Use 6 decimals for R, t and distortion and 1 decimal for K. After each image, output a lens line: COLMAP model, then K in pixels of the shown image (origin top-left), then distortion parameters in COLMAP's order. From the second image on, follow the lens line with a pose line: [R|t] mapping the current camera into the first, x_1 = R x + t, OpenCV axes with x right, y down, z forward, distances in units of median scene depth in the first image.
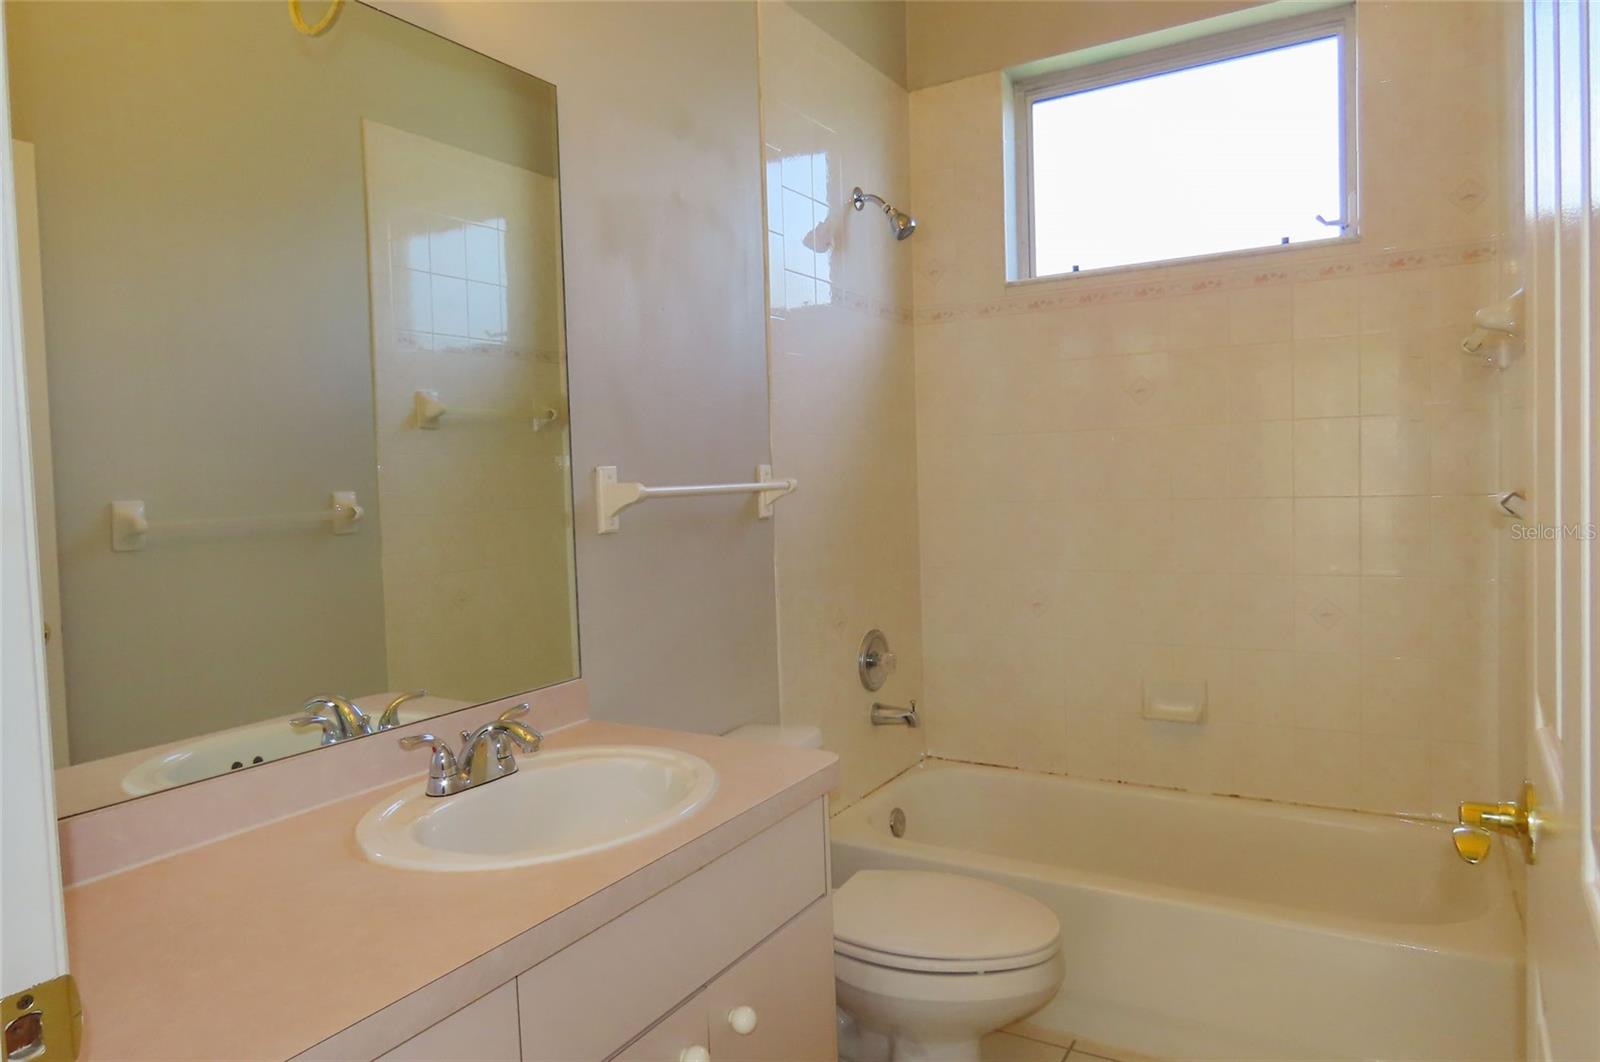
lens RADIAL K [[1024.4, 0, 789.6], [0, 1024.4, 530.4], [0, 0, 1]] dist [-0.003874, 0.001321]
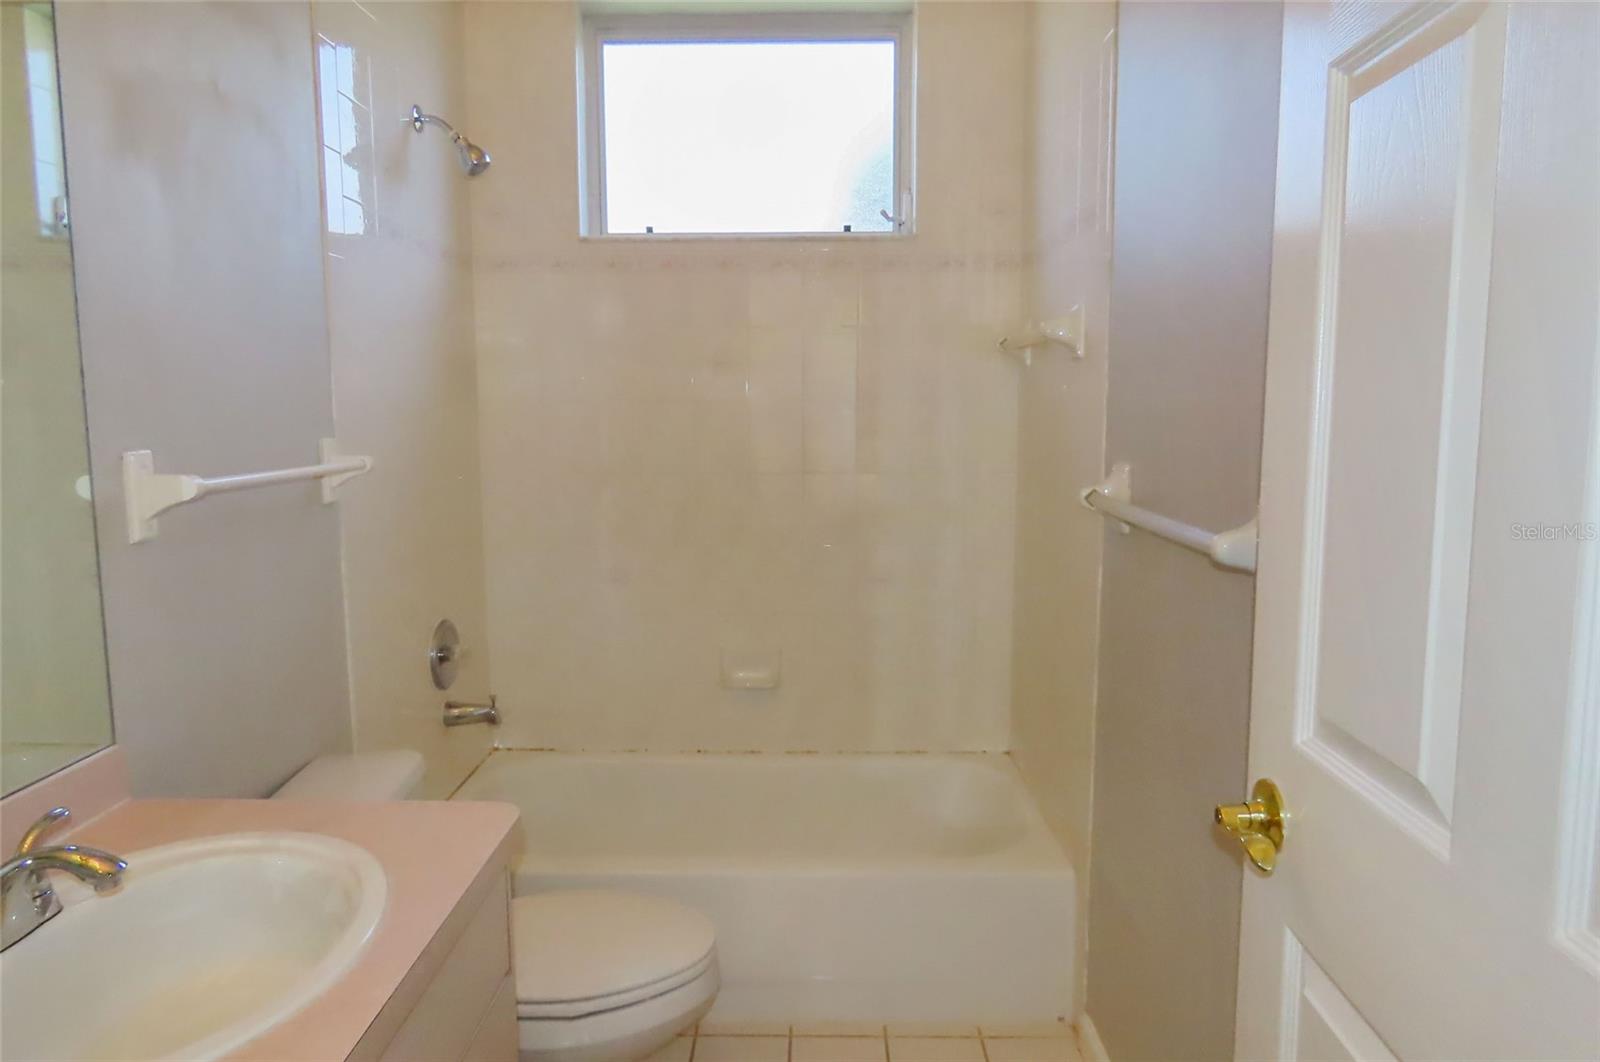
lens RADIAL K [[1024.3, 0, 802.4], [0, 1024.3, 534.1], [0, 0, 1]] dist [0.003877, 0.002276]
pose [[0.862878, -0.032886, 0.504341, -0.098221], [0.000913, 0.997981, 0.063511, -0.034490], [-0.505411, -0.054342, 0.861166, 0.090166]]
